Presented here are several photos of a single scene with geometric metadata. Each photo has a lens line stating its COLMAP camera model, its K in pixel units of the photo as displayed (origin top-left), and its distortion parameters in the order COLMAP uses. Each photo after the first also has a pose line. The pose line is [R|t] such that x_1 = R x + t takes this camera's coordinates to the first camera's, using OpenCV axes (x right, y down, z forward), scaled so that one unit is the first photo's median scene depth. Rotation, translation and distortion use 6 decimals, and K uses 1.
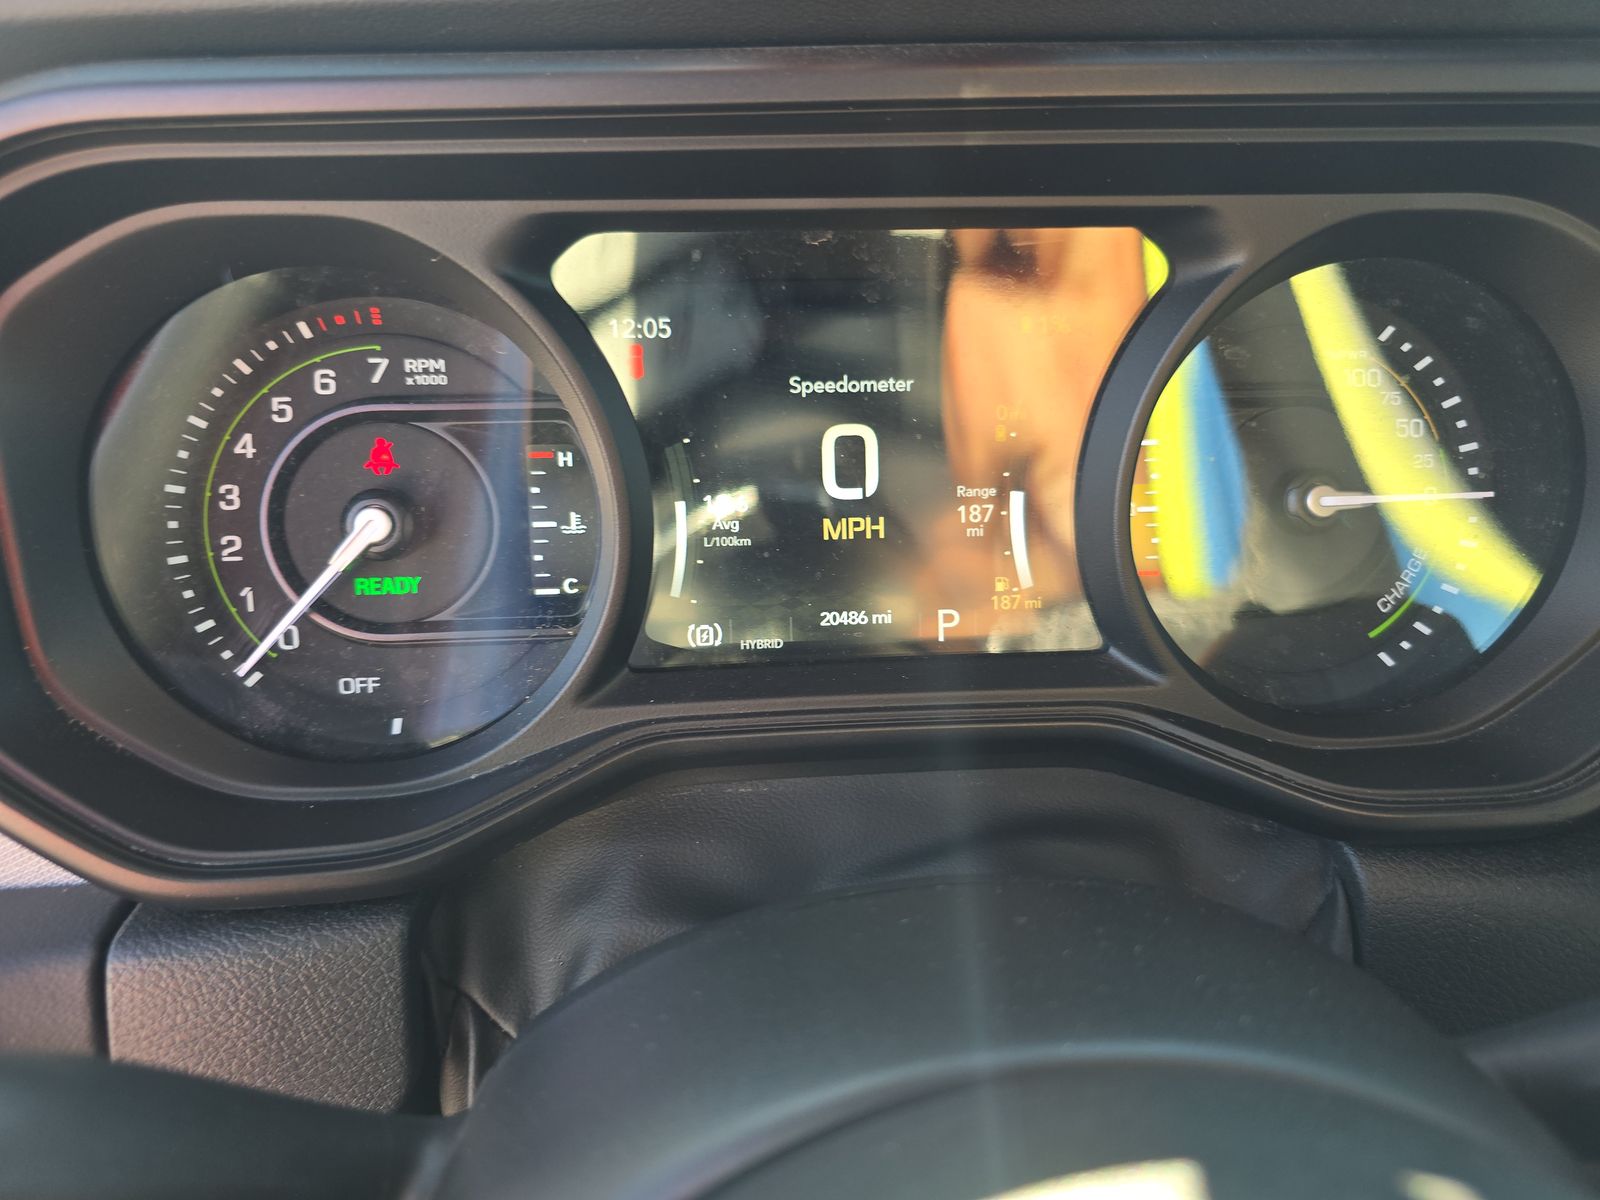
lens RADIAL K [[1092.1, 0, 799.5], [0, 1092.1, 602.6], [0, 0, 1]] dist [0.008254, -0.012389]
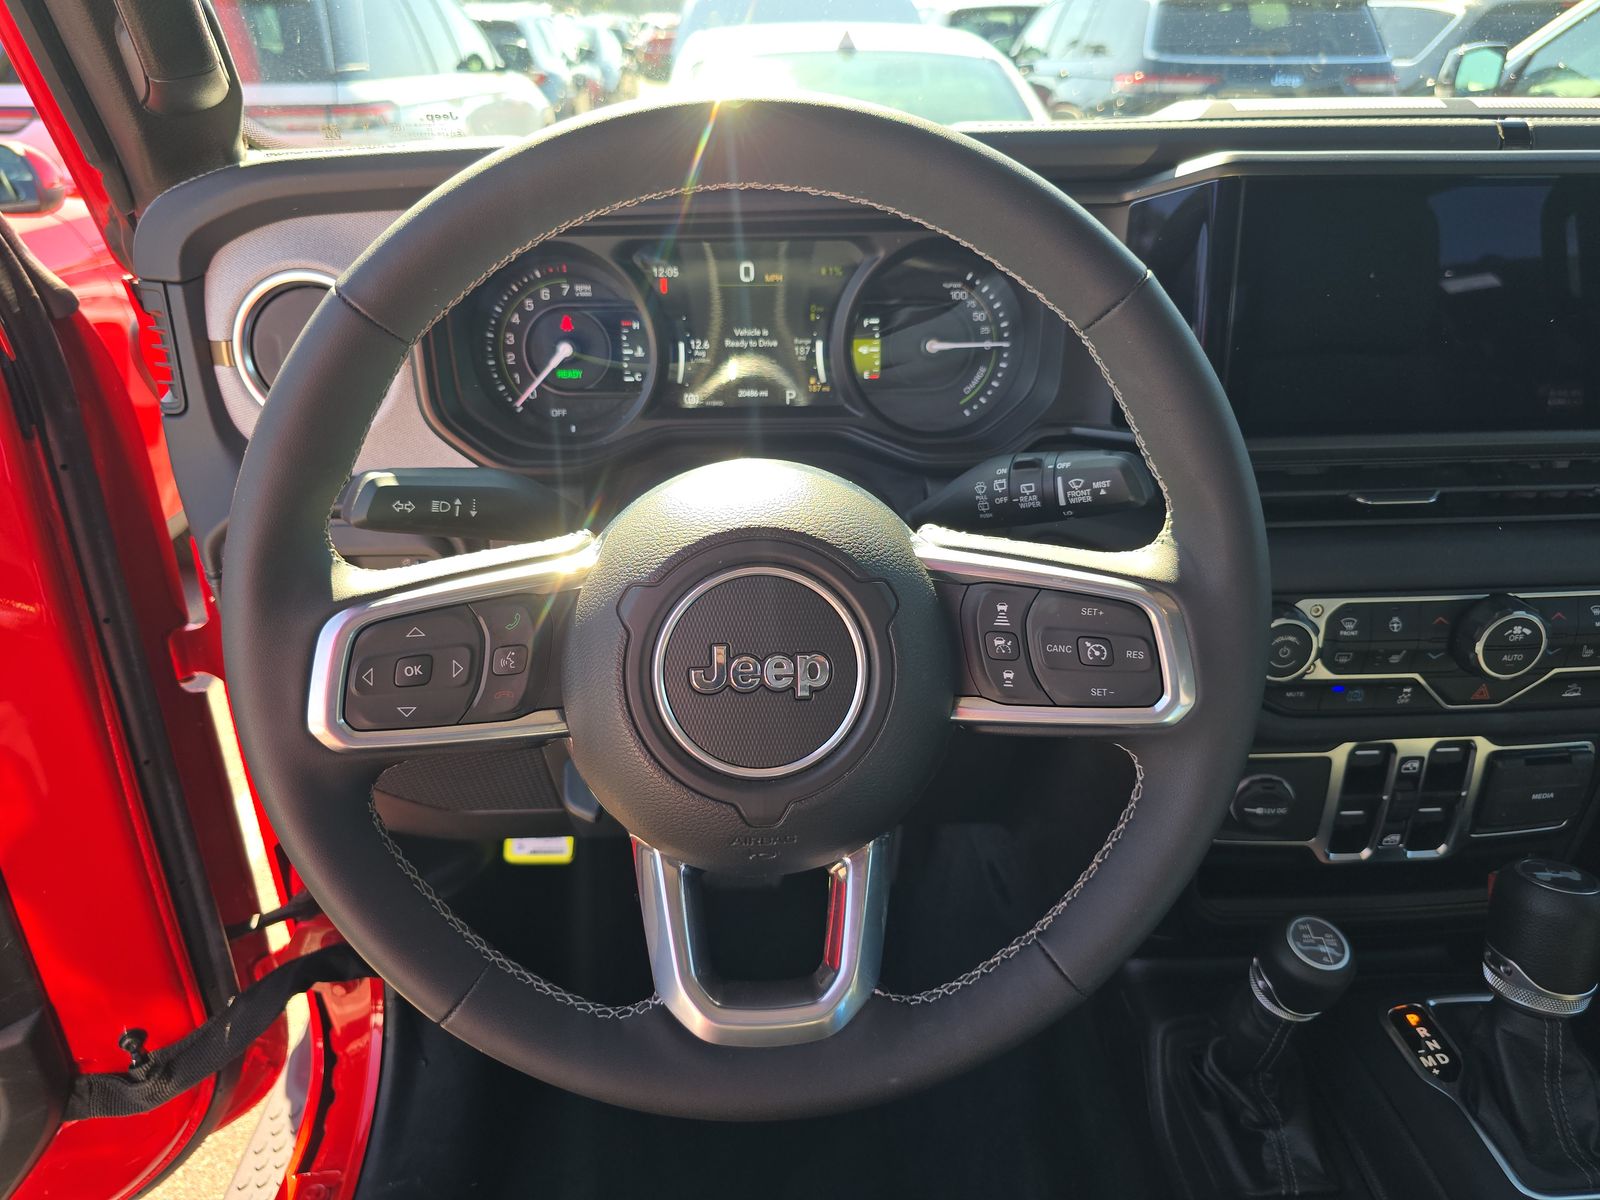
lens RADIAL K [[1092.1, 0, 815.4], [0, 1092.1, 614.8], [0, 0, 1]] dist [0.008254, -0.012389]
pose [[0.999651, 0.017727, -0.019594, 0.277470], [-0.015048, 0.991493, 0.129291, 0.211086], [0.021719, -0.128951, 0.991413, -1.677668]]
